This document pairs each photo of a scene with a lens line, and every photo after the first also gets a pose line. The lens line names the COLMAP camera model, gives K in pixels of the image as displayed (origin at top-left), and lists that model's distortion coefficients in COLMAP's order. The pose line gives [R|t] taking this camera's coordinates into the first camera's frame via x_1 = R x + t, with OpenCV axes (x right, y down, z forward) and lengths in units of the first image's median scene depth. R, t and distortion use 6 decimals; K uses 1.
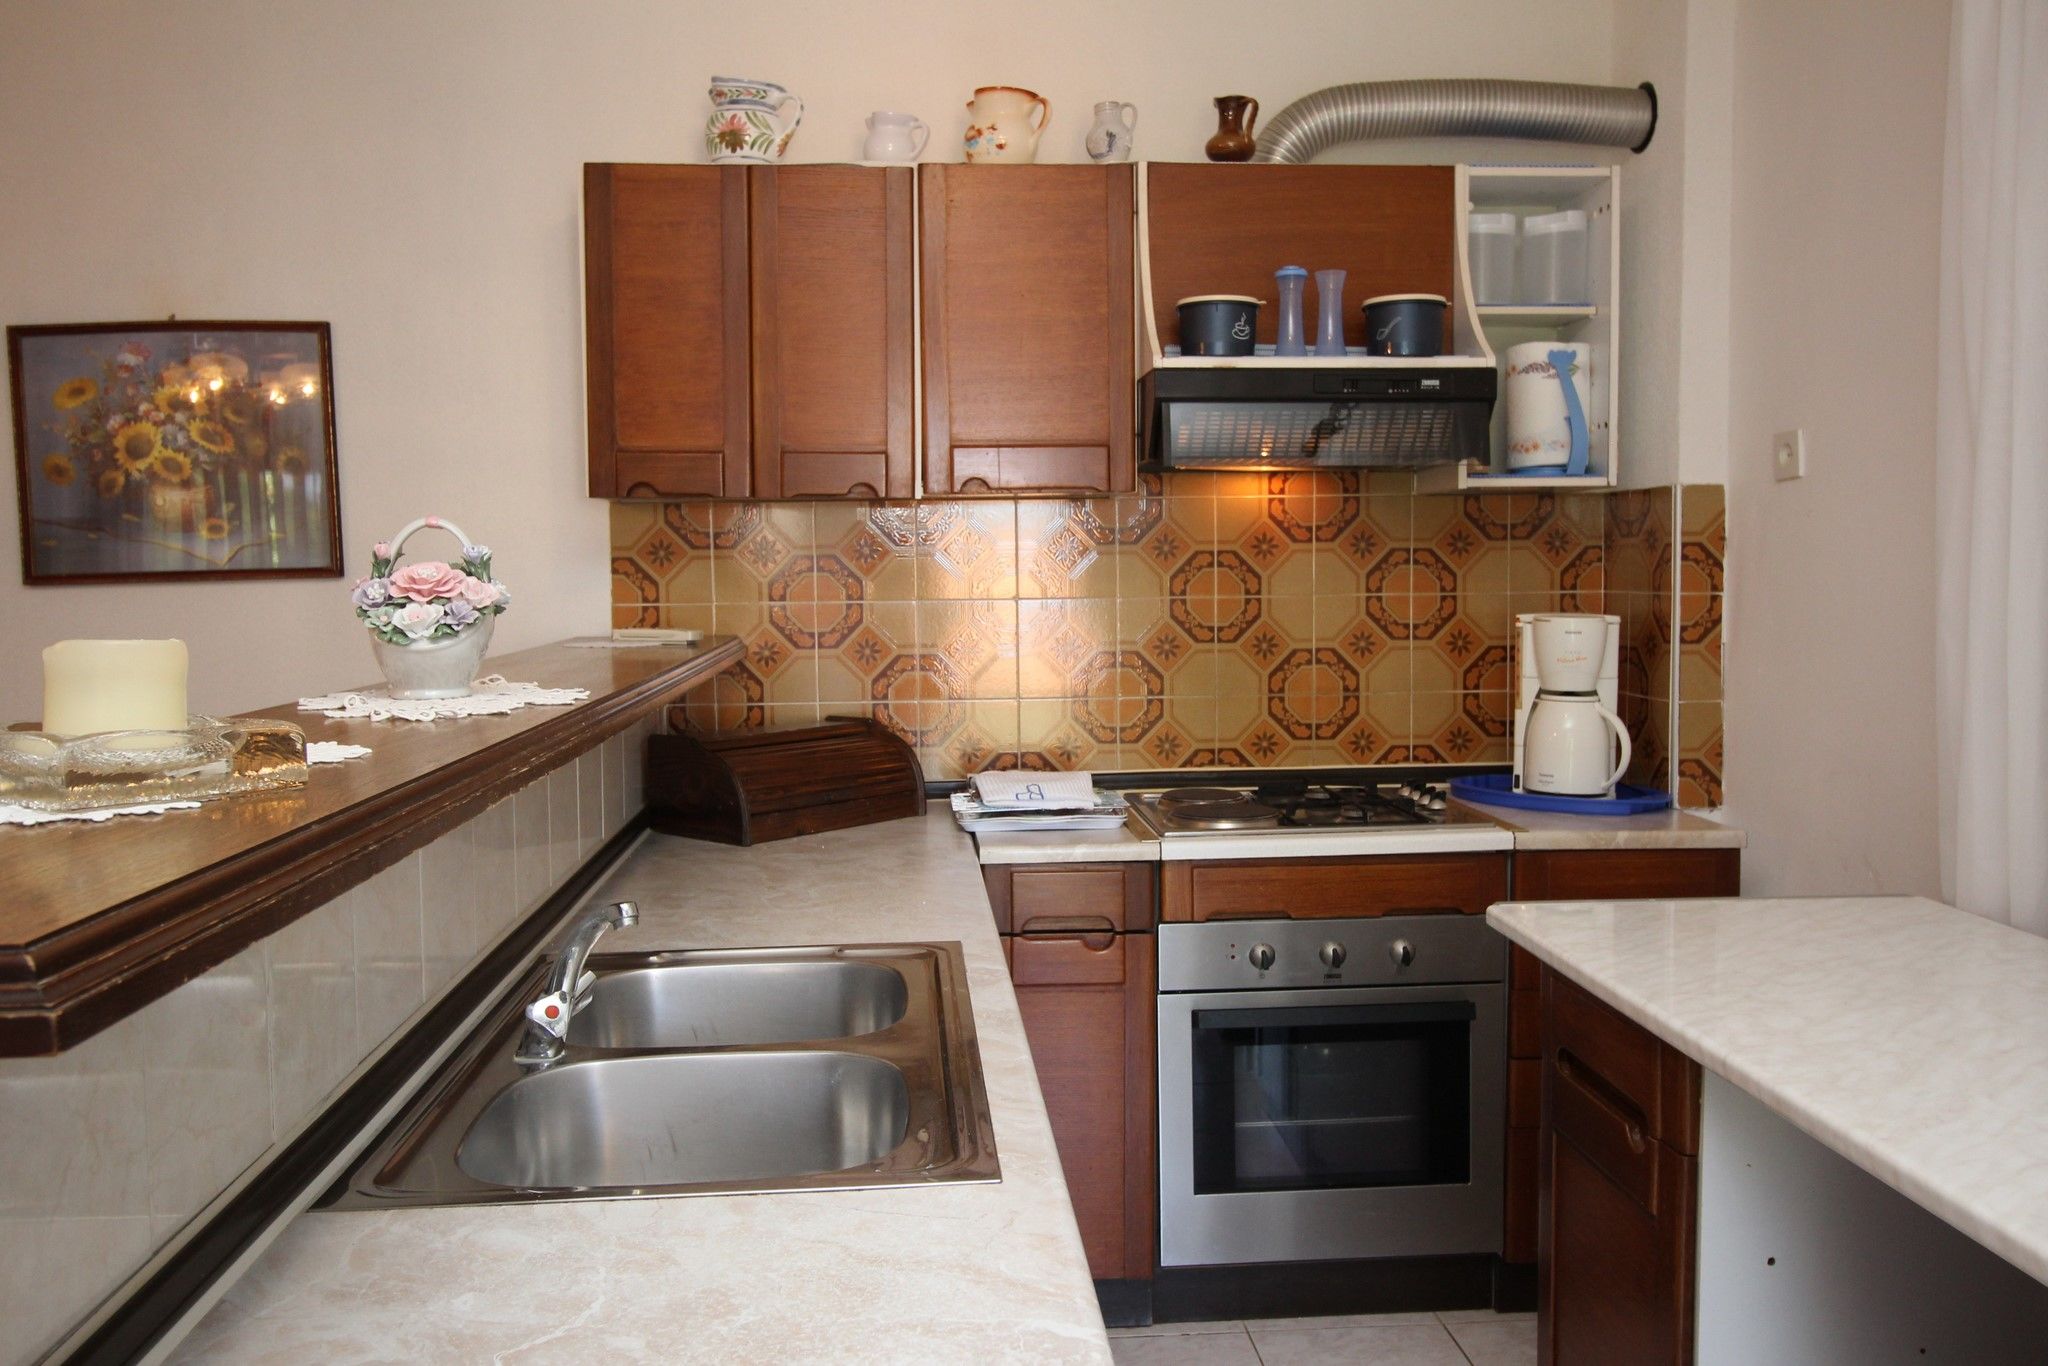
lens RADIAL K [[1734.3, 0, 1019.6], [0, 1734.3, 689.9], [0, 0, 1]] dist [0.037020, 0.000891]
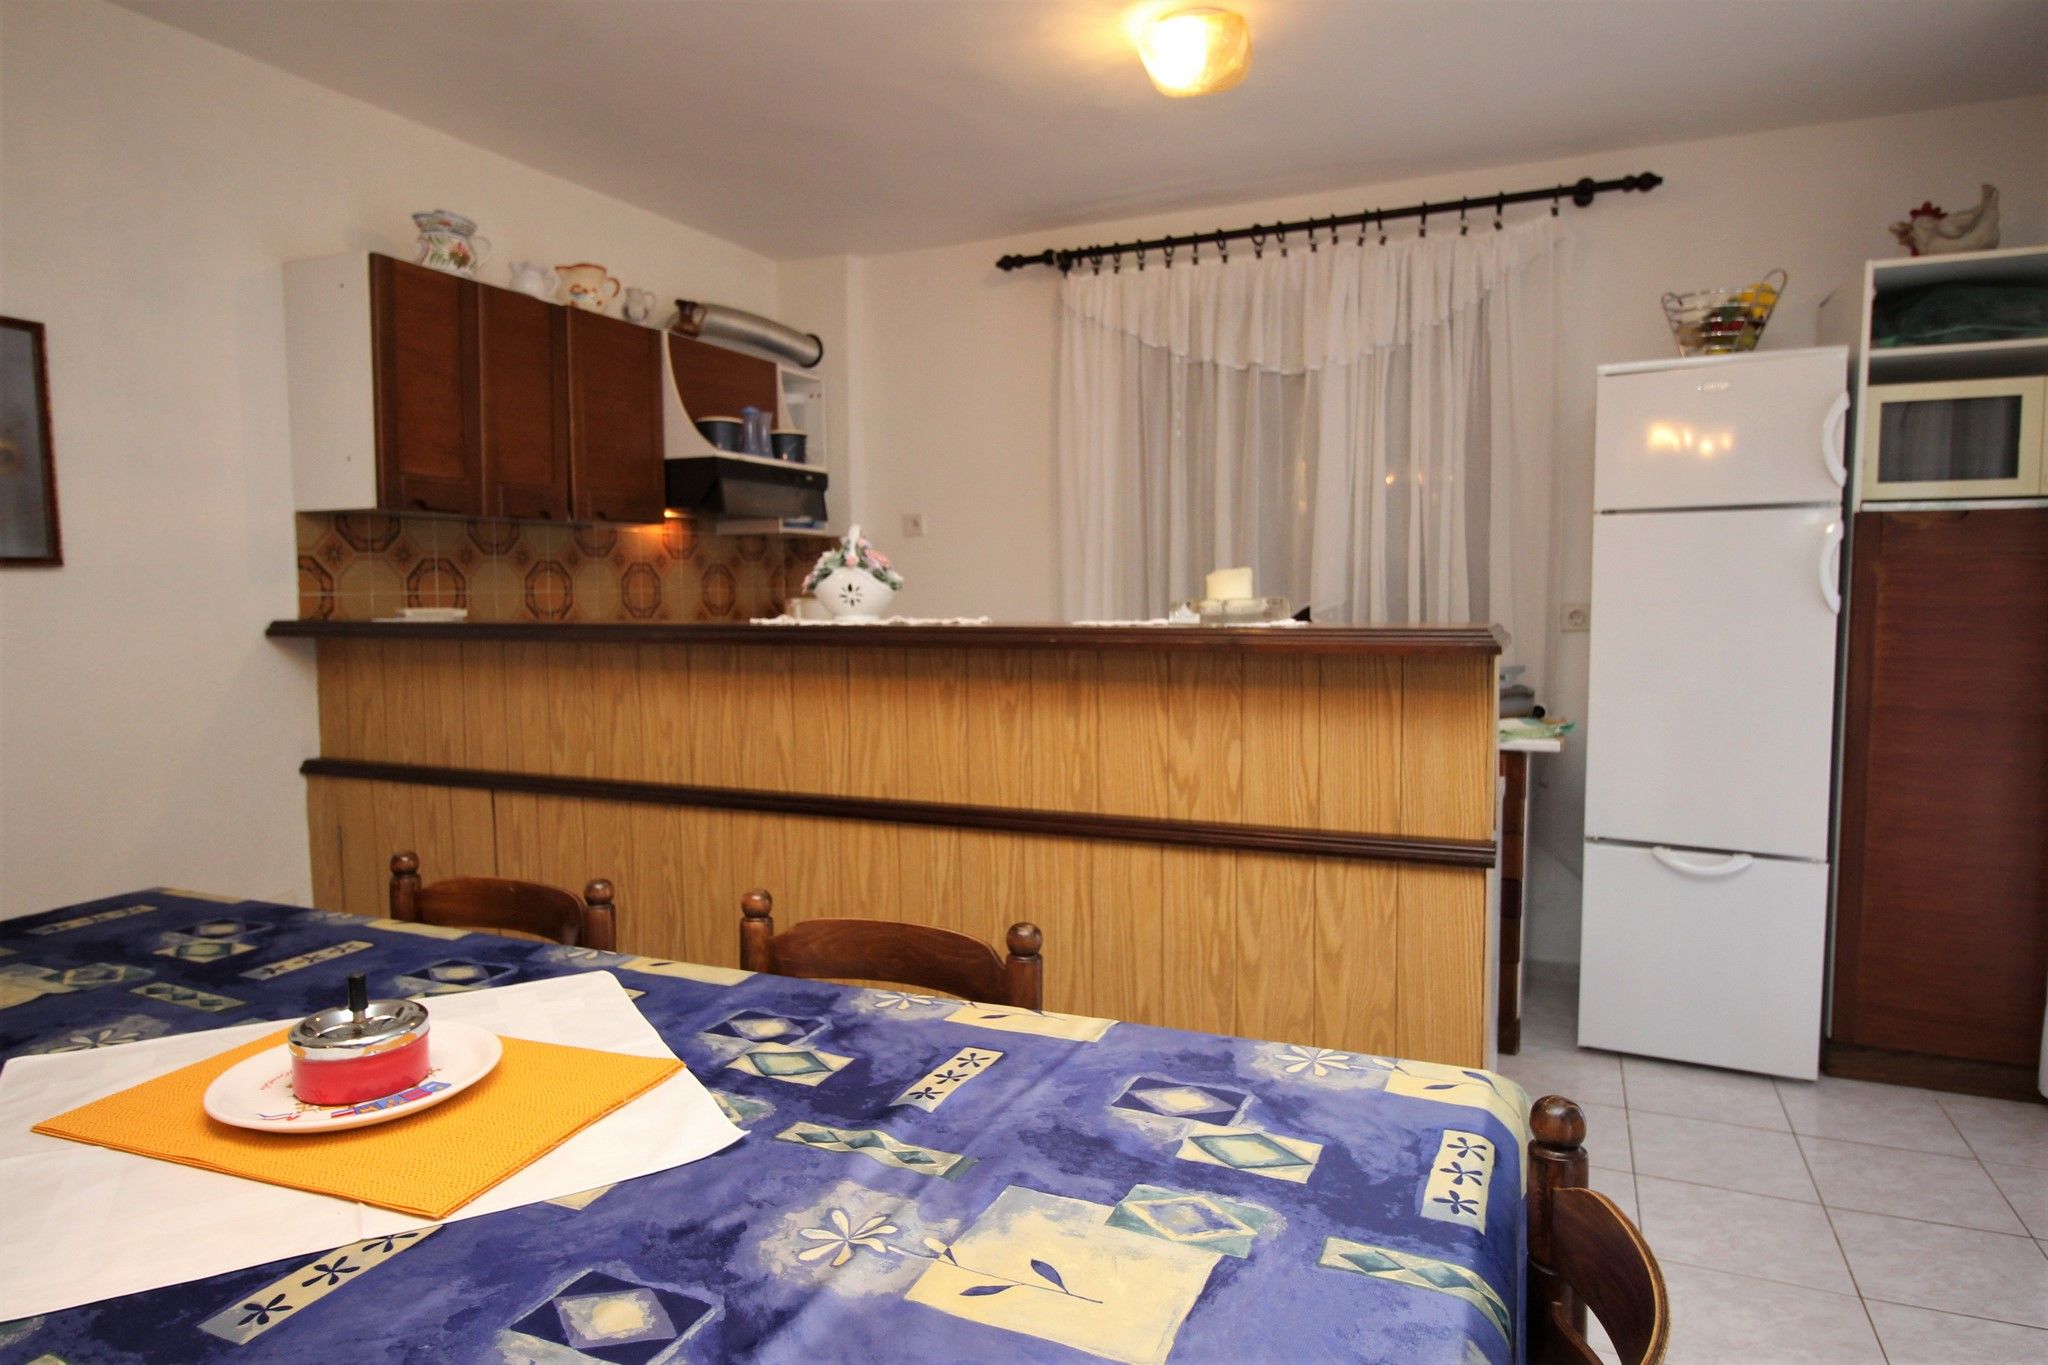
lens RADIAL K [[1225.6, 0, 1032.2], [0, 1225.6, 679.3], [0, 0, 1]] dist [0.003602, -0.001063]
pose [[0.450257, -0.062855, 0.890684, -0.810255], [0.049311, 0.997747, 0.045483, -0.002490], [-0.891536, 0.023442, 0.452342, 0.146245]]
